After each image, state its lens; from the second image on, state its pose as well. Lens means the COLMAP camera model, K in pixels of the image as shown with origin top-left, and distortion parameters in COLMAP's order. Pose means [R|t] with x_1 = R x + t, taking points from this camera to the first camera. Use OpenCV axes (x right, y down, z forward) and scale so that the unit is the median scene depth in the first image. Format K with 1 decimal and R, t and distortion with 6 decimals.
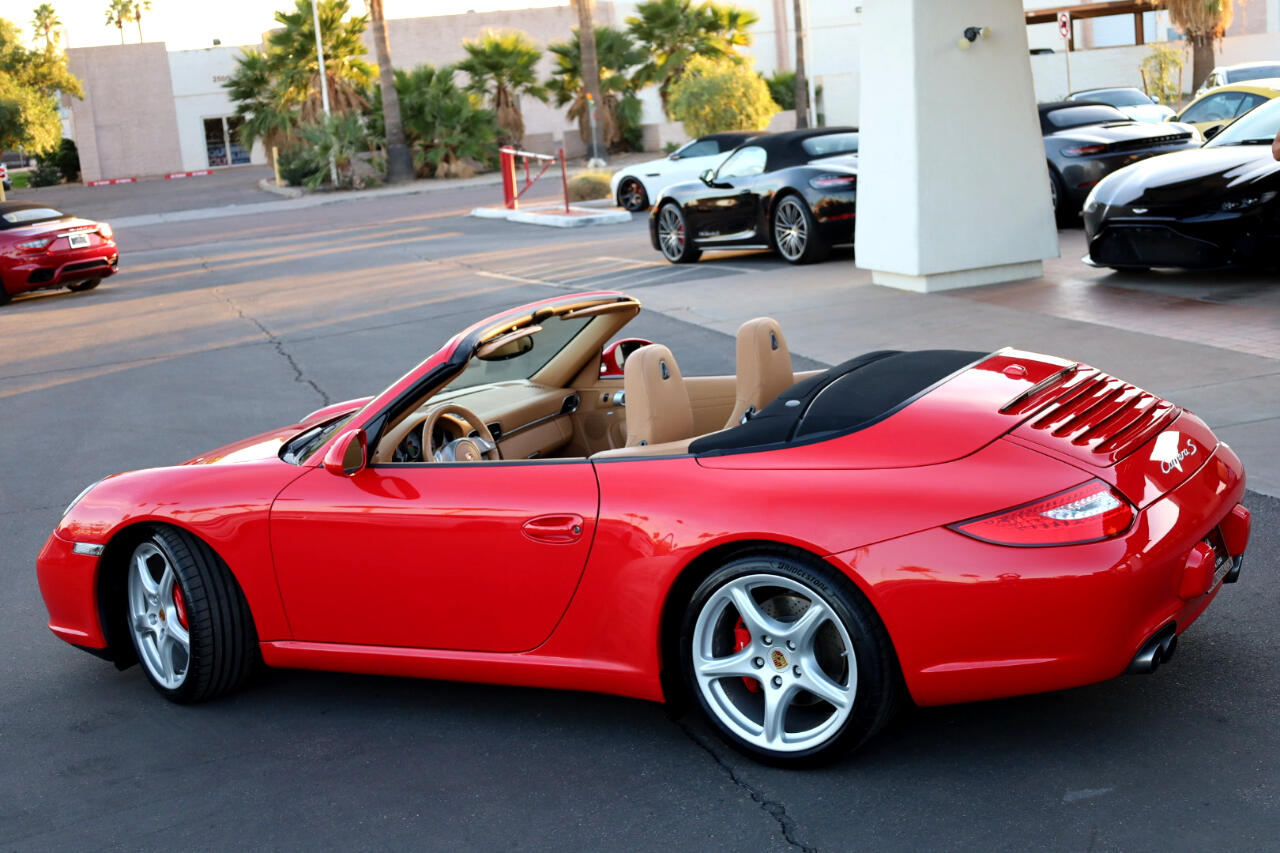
lens RADIAL K [[2116.0, 0, 671.9], [0, 2116.0, 449.7], [0, 0, 1]] dist [-0.016442, 0.002495]
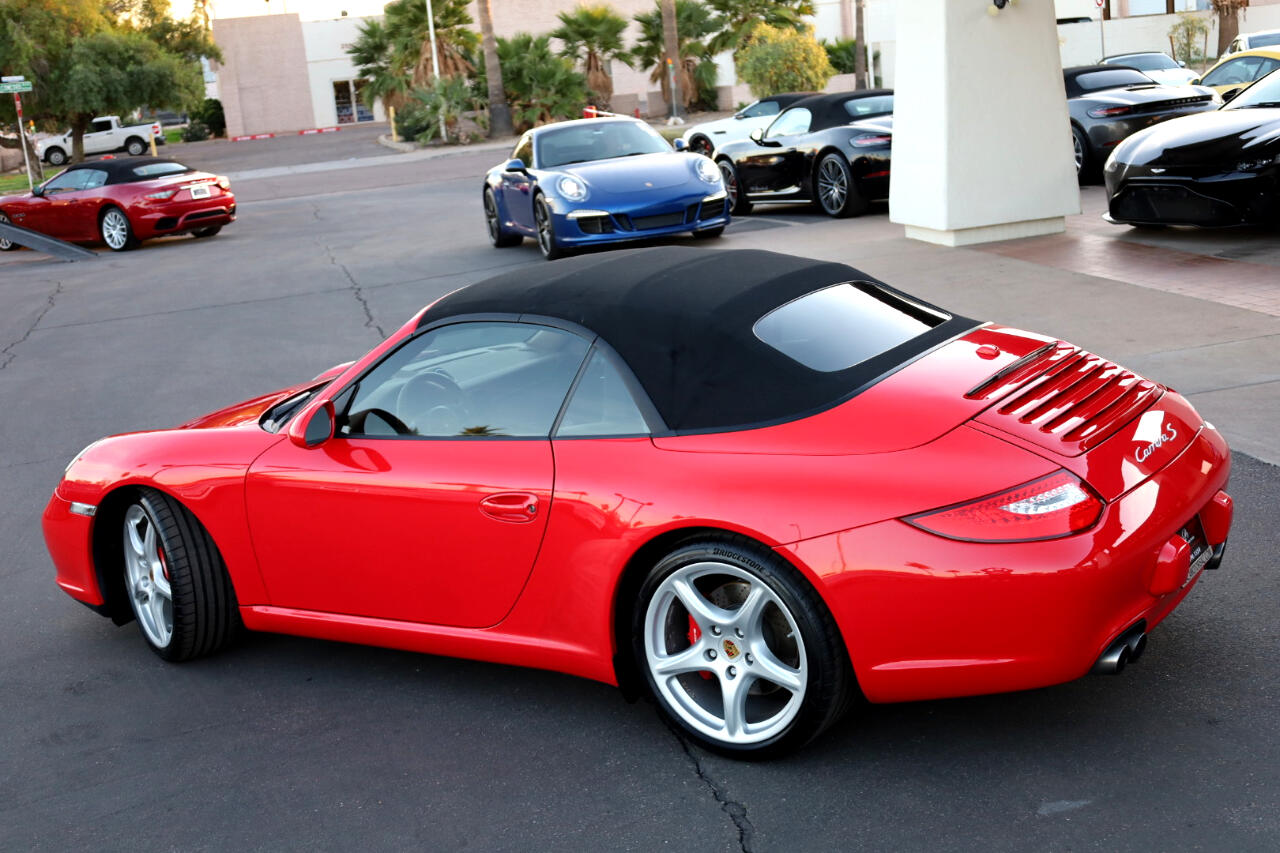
lens RADIAL K [[1827.4, 0, 640.0], [0, 1827.4, 426.5], [0, 0, 1]] dist [-0.014092, -0.031155]
pose [[0.997531, 0.011865, -0.069211, 0.053810], [-0.009612, 0.999416, 0.032802, -0.024322], [0.069560, -0.032056, 0.997063, 0.135281]]
